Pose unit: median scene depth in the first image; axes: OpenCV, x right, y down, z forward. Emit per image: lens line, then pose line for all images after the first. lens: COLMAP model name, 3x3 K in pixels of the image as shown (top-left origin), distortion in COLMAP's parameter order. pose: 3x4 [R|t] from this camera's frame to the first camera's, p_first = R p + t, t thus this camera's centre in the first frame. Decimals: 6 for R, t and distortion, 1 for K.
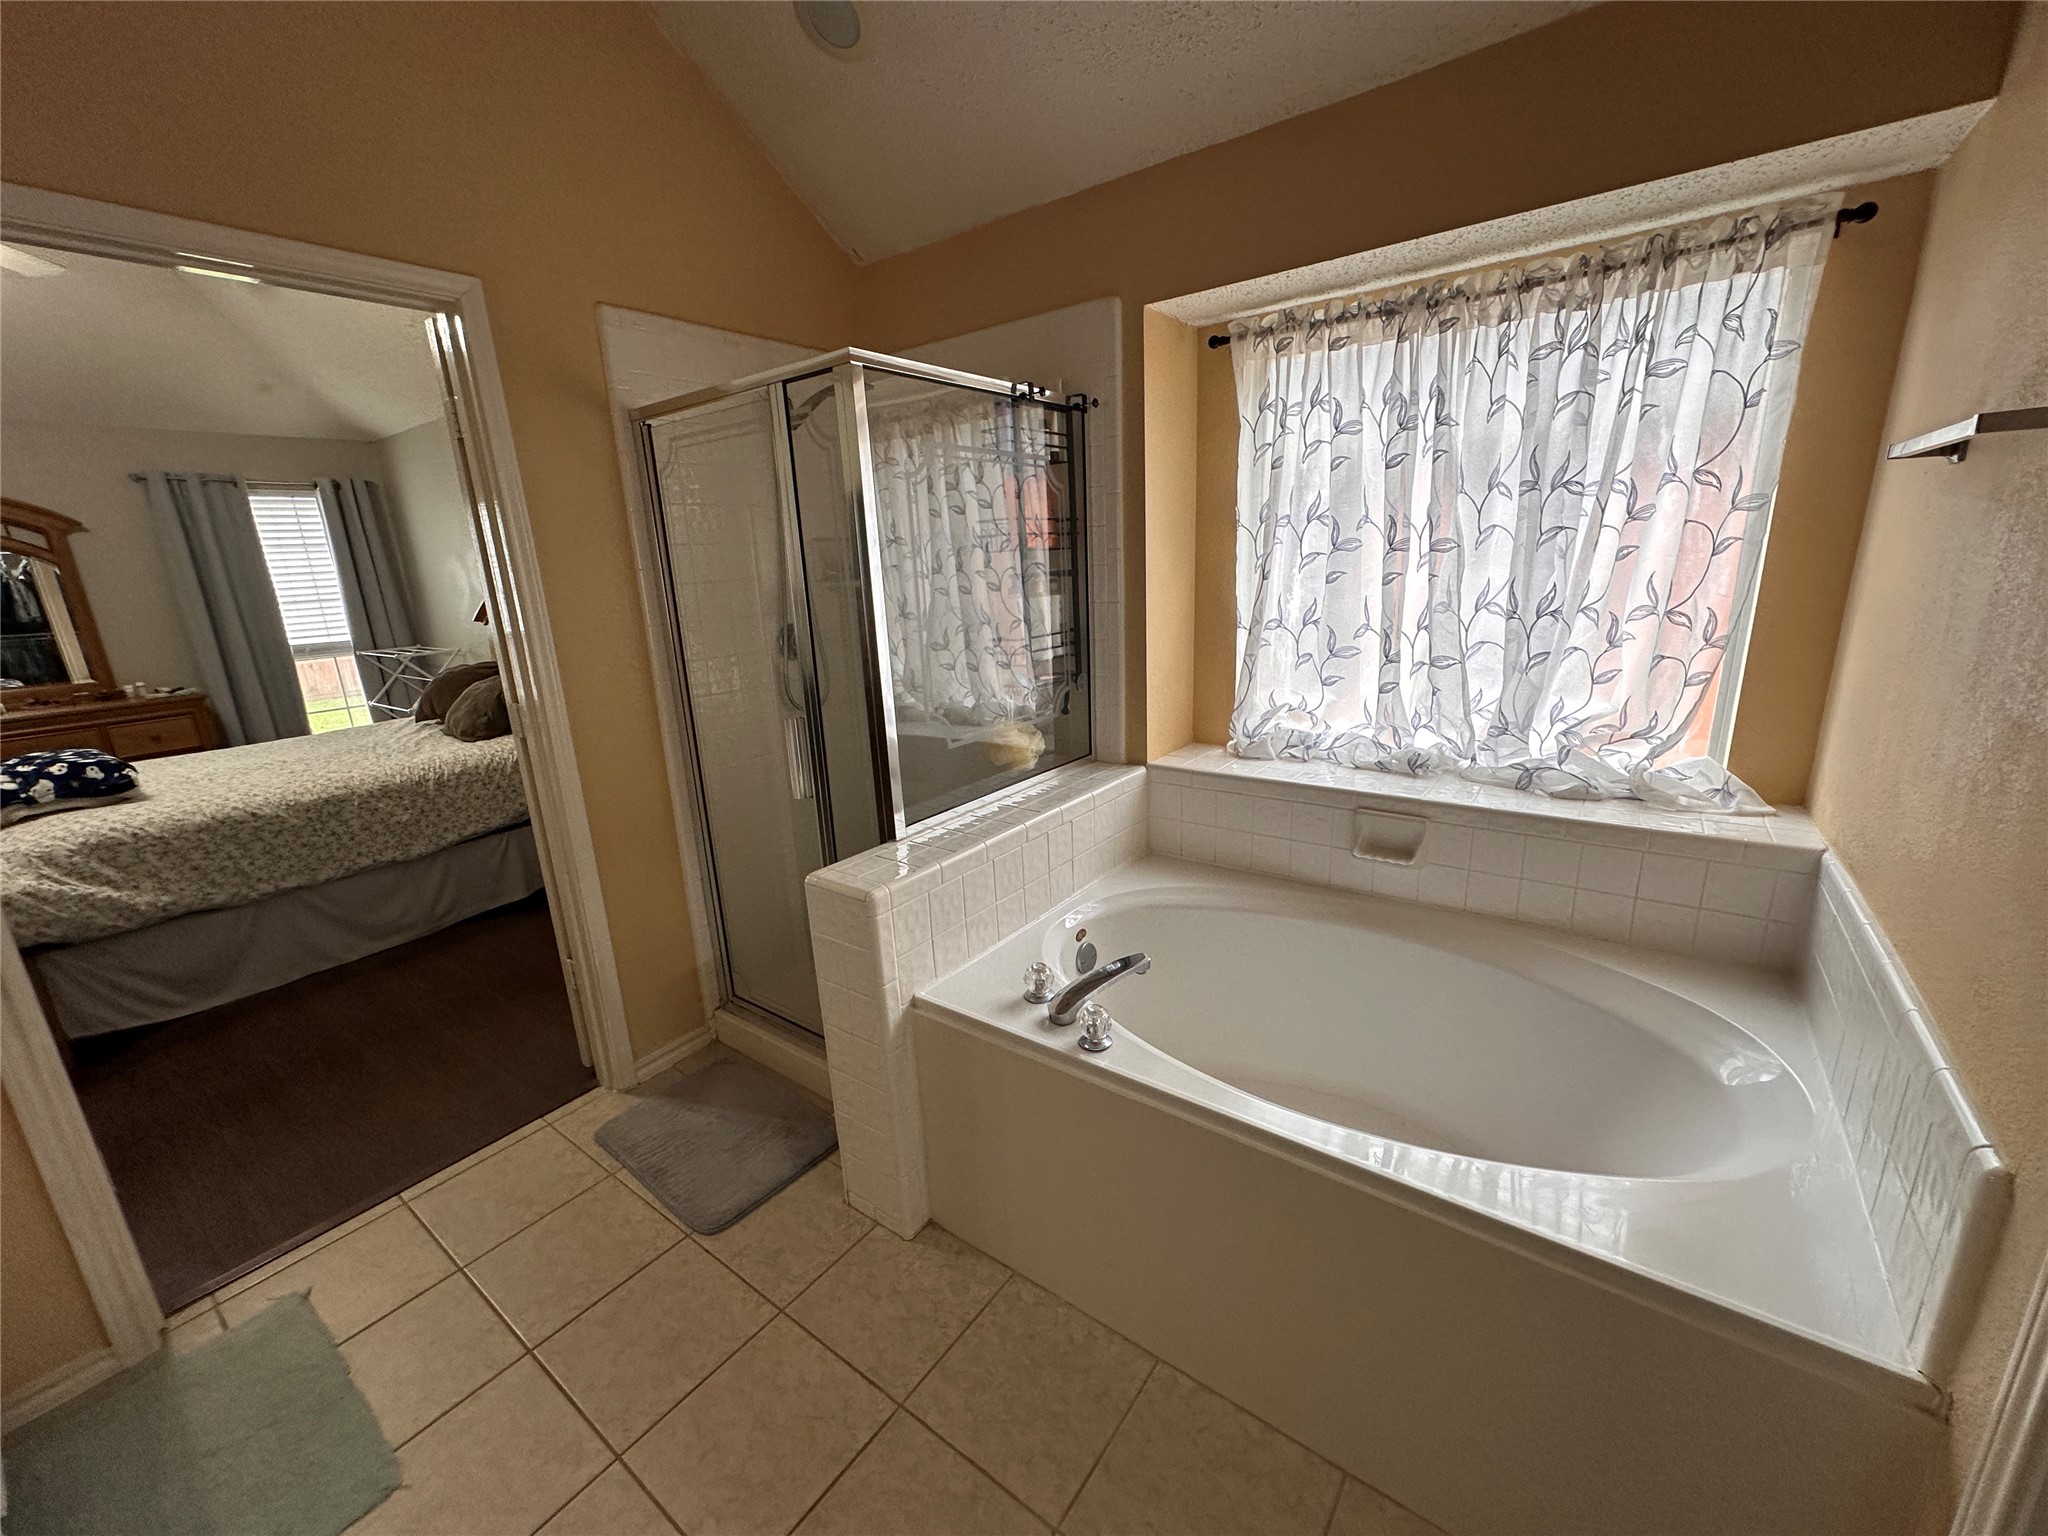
lens RADIAL K [[815.9, 0, 1024.0], [0, 815.9, 768.0], [0, 0, 1]] dist [0.000520, 0.000140]
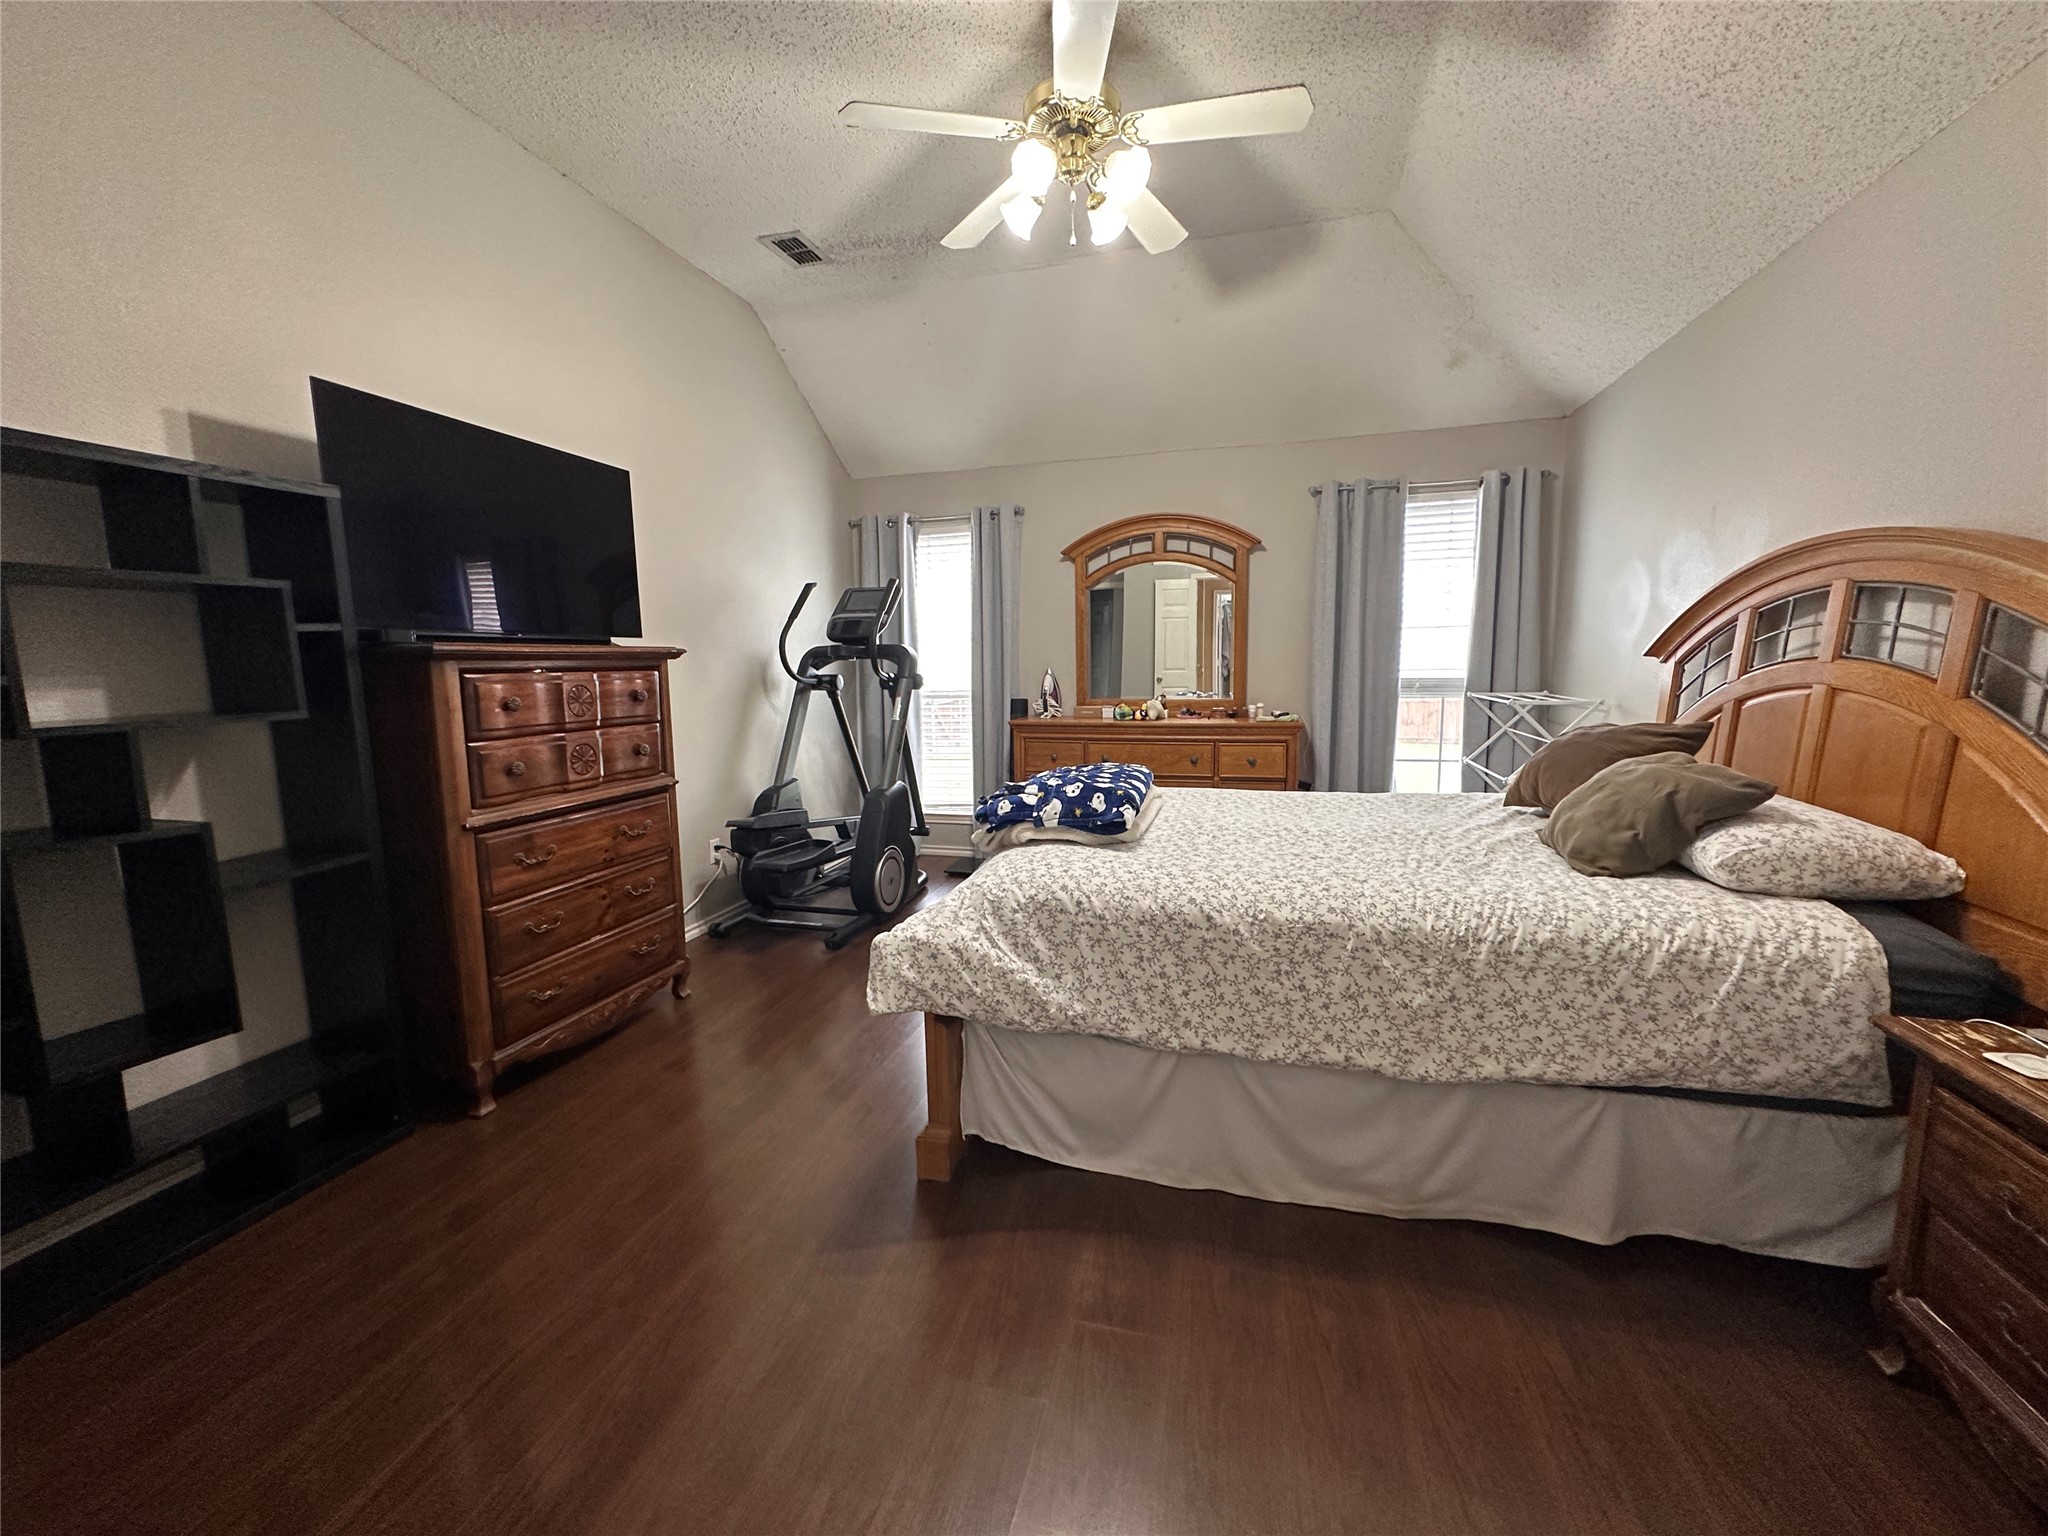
lens RADIAL K [[815.9, 0, 1024.0], [0, 815.9, 768.0], [0, 0, 1]] dist [0.000520, 0.000140]
pose [[0.354859, 0.165492, -0.920156, -0.375888], [-0.235242, 0.968349, 0.083439, -0.060143], [0.904840, 0.186851, 0.382558, 0.520314]]
